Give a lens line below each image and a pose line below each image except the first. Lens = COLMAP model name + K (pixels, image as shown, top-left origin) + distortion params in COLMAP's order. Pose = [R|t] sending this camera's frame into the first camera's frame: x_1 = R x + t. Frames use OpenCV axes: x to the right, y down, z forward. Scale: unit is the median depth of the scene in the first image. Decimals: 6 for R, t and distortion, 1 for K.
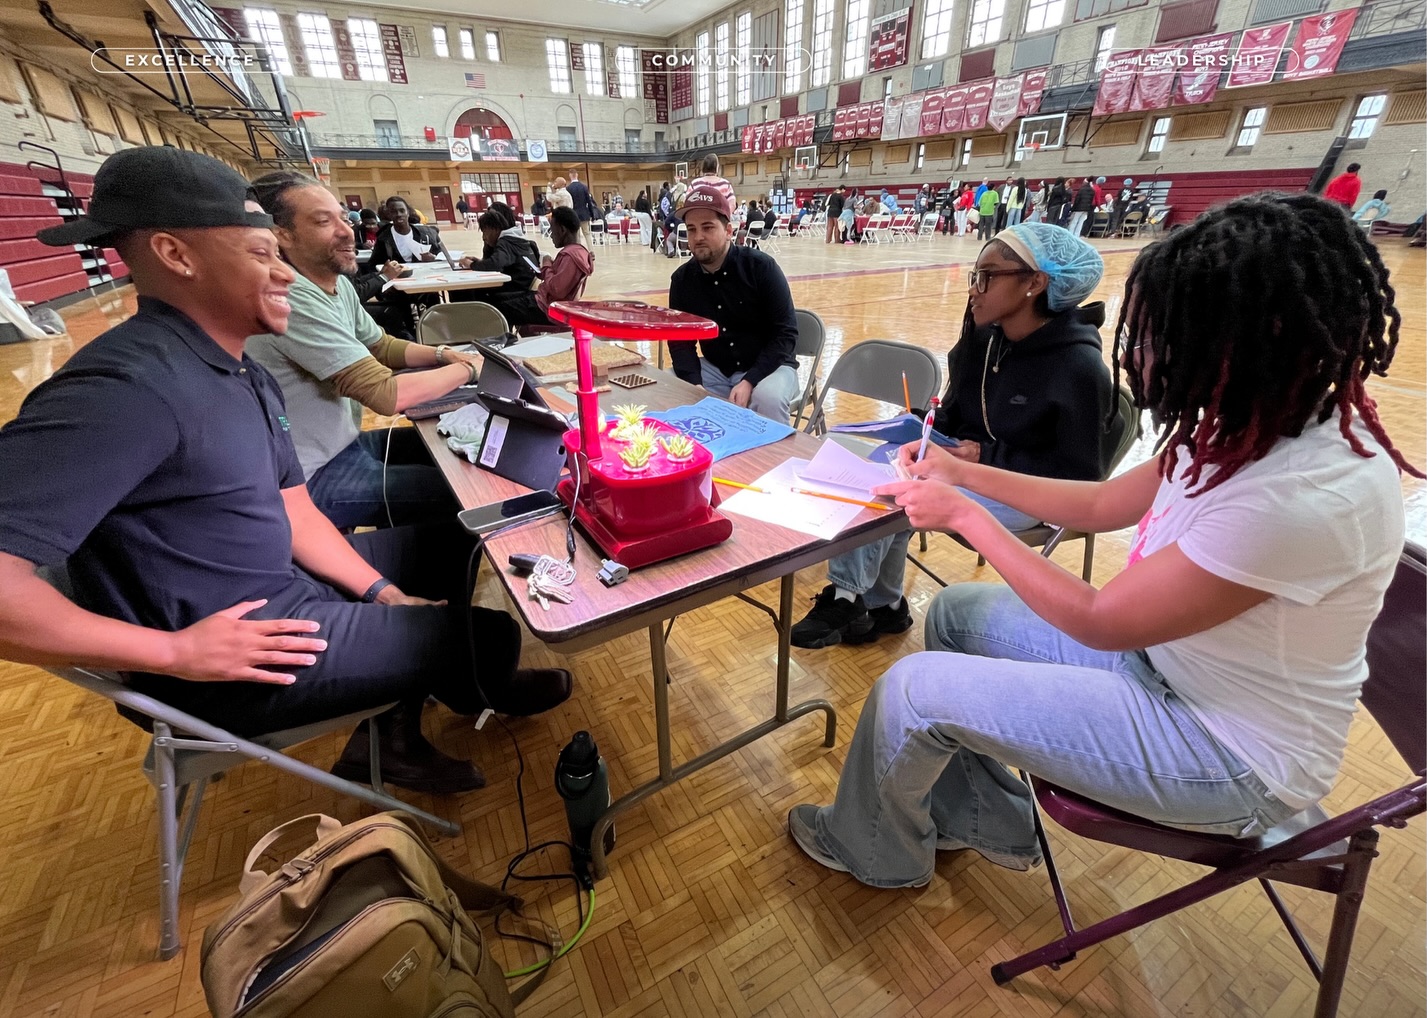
lens RADIAL K [[605.4, 0, 710.7], [0, 605.4, 511.2], [0, 0, 1]] dist [0.000567, 0.000084]
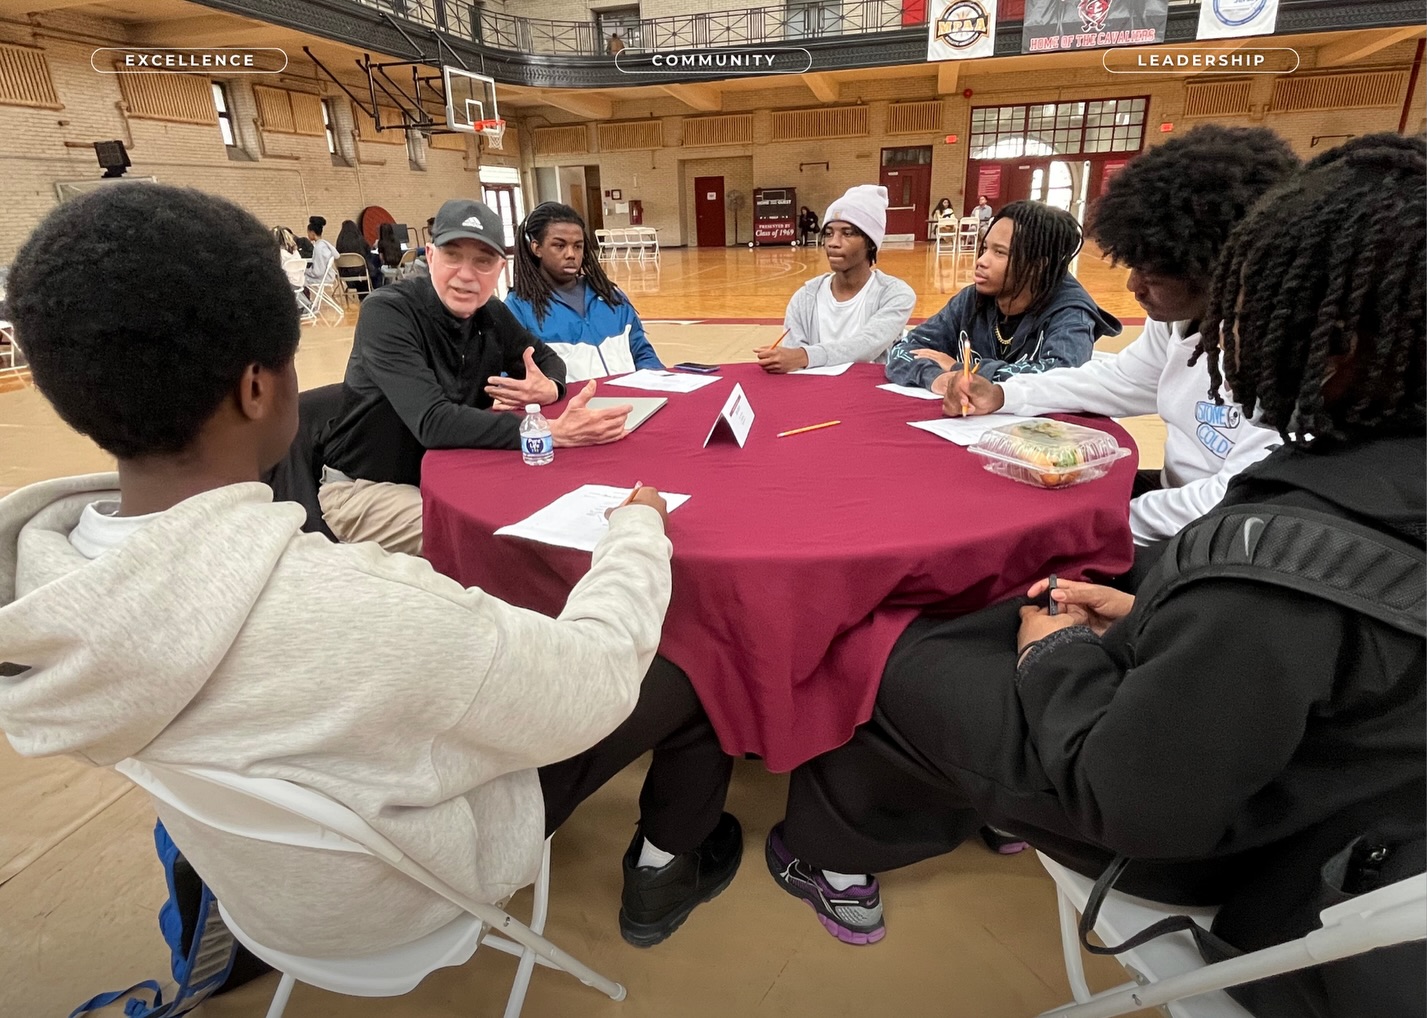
lens RADIAL K [[802.3, 0, 710.3], [0, 802.3, 514.3], [0, 0, 1]] dist [0.005178, 0.000245]
pose [[0.716169, 0.242400, -0.654480, -0.163223], [-0.300403, 0.953500, 0.024431, -0.308238], [0.629968, 0.179111, 0.755685, 0.614800]]
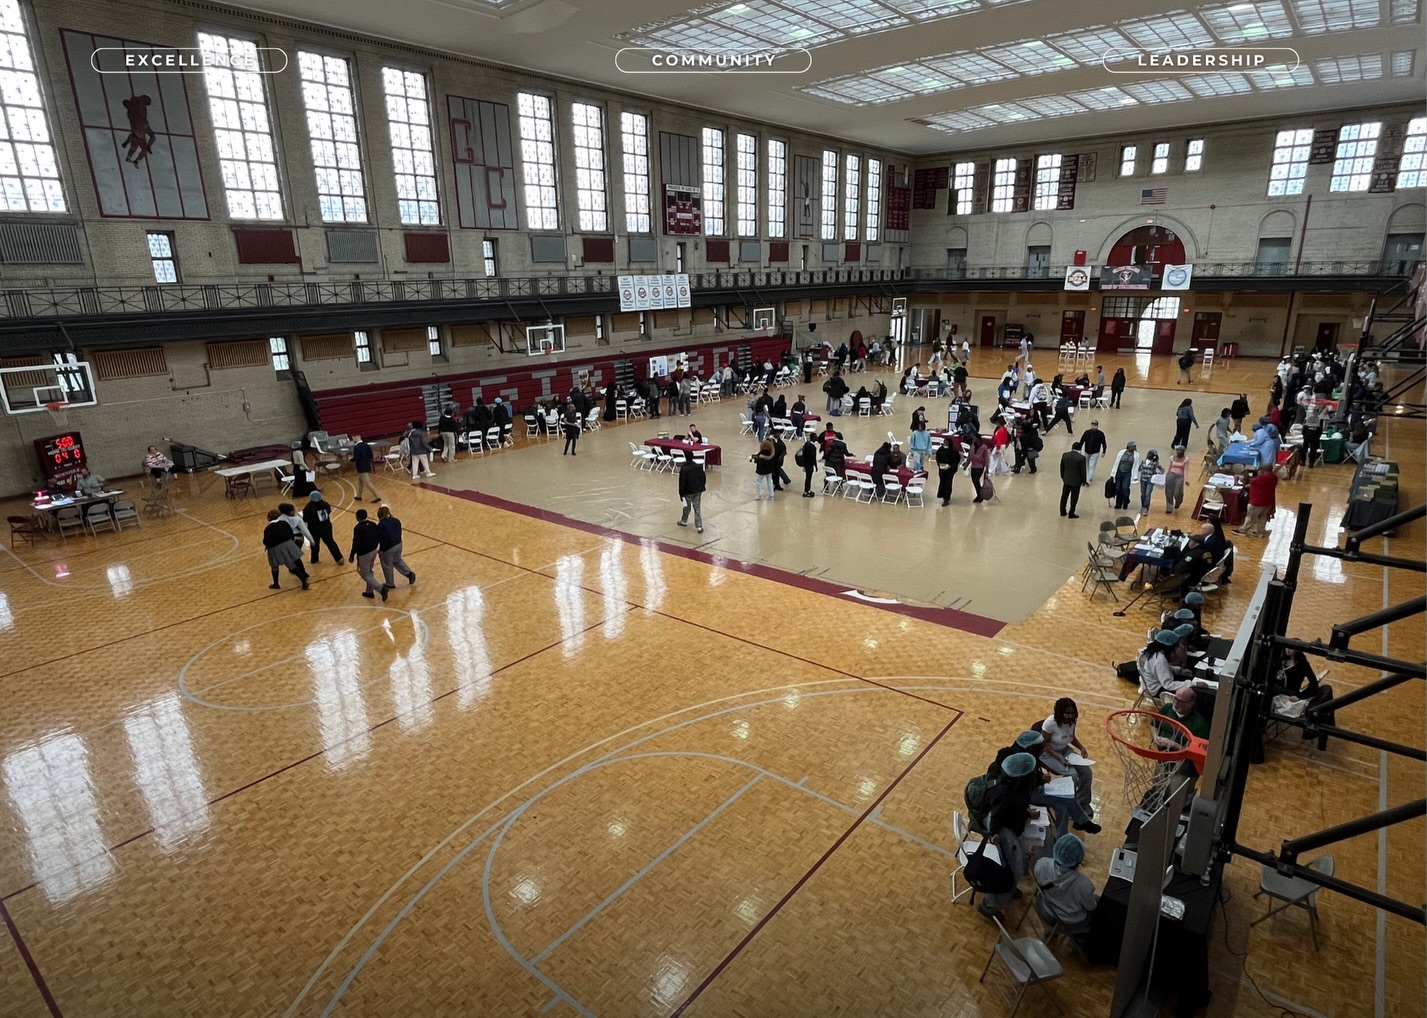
lens RADIAL K [[802.3, 0, 708.9], [0, 802.3, 509.0], [0, 0, 1]] dist [0.005178, 0.000245]
pose [[0.366584, 0.272784, -0.889497, 0.491980], [-0.415734, 0.903324, 0.105690, -0.185542], [0.832335, 0.331049, 0.444550, 0.140505]]
